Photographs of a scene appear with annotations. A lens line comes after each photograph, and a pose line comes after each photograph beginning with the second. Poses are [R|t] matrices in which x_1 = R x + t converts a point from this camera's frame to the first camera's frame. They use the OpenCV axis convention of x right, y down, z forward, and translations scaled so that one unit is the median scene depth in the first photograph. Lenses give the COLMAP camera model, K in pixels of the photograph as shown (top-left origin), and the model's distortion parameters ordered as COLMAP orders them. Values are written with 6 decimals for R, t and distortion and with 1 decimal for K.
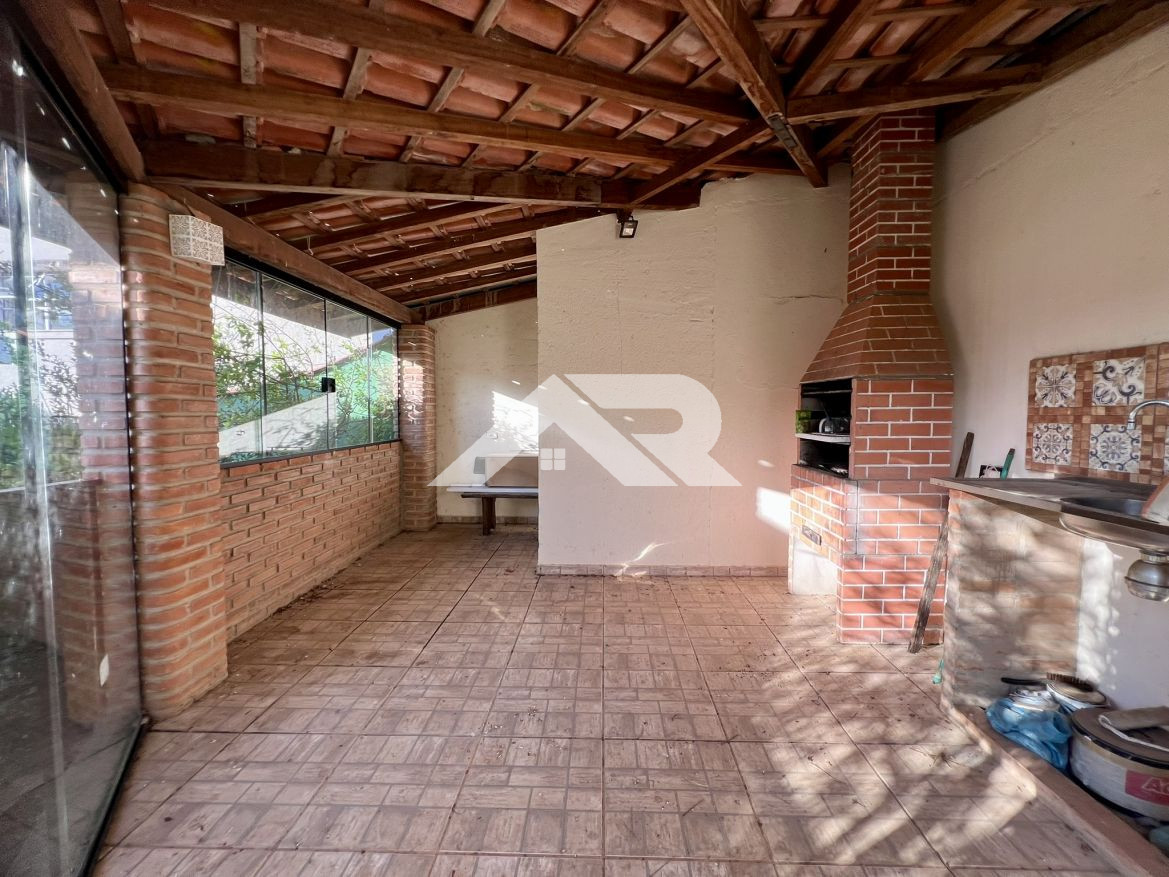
lens RADIAL K [[466.5, 0, 587.0], [0, 466.5, 433.9], [0, 0, 1]] dist [0.004288, -0.000032]
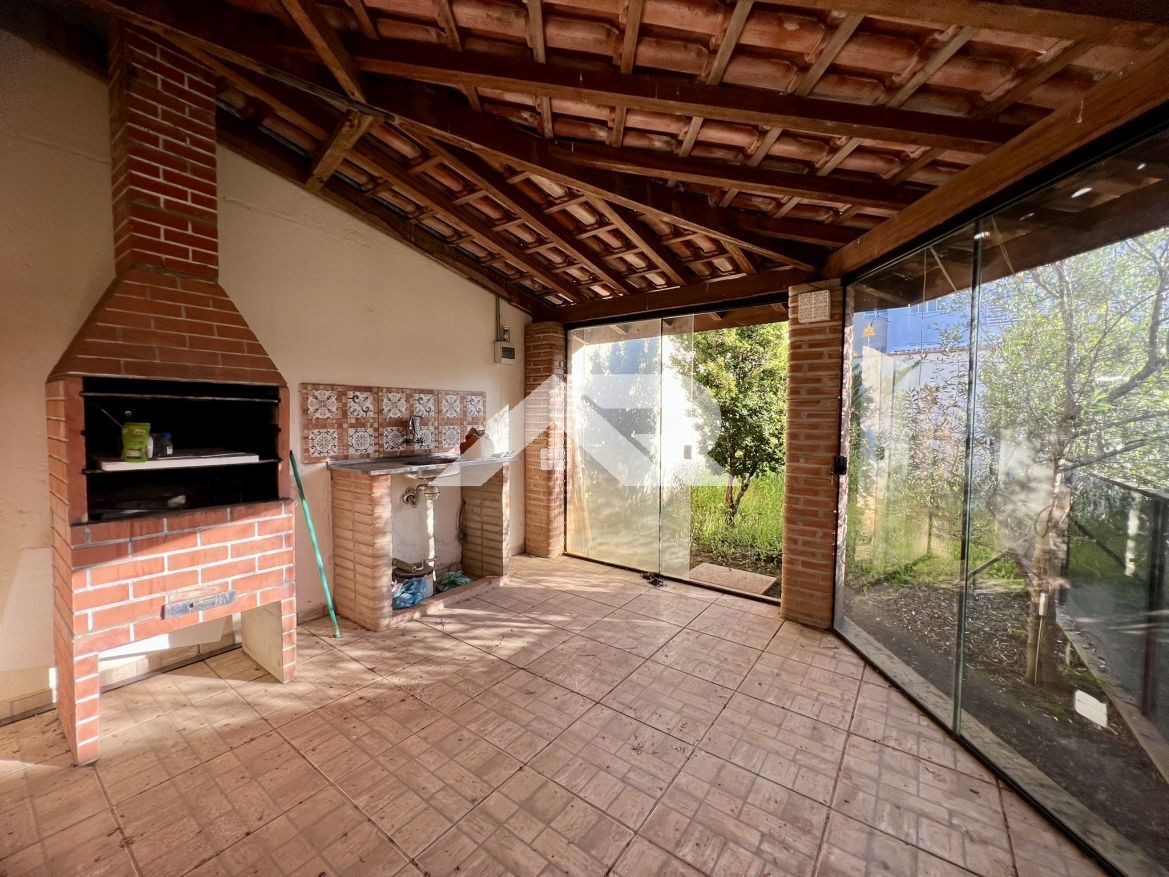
lens RADIAL K [[466.5, 0, 584.0], [0, 466.5, 438.9], [0, 0, 1]] dist [0.004288, -0.000032]
pose [[-0.826294, -0.037563, 0.561985, -0.569374], [0.019149, 0.995323, 0.094682, -0.125436], [-0.562913, 0.088997, -0.821711, 1.900819]]
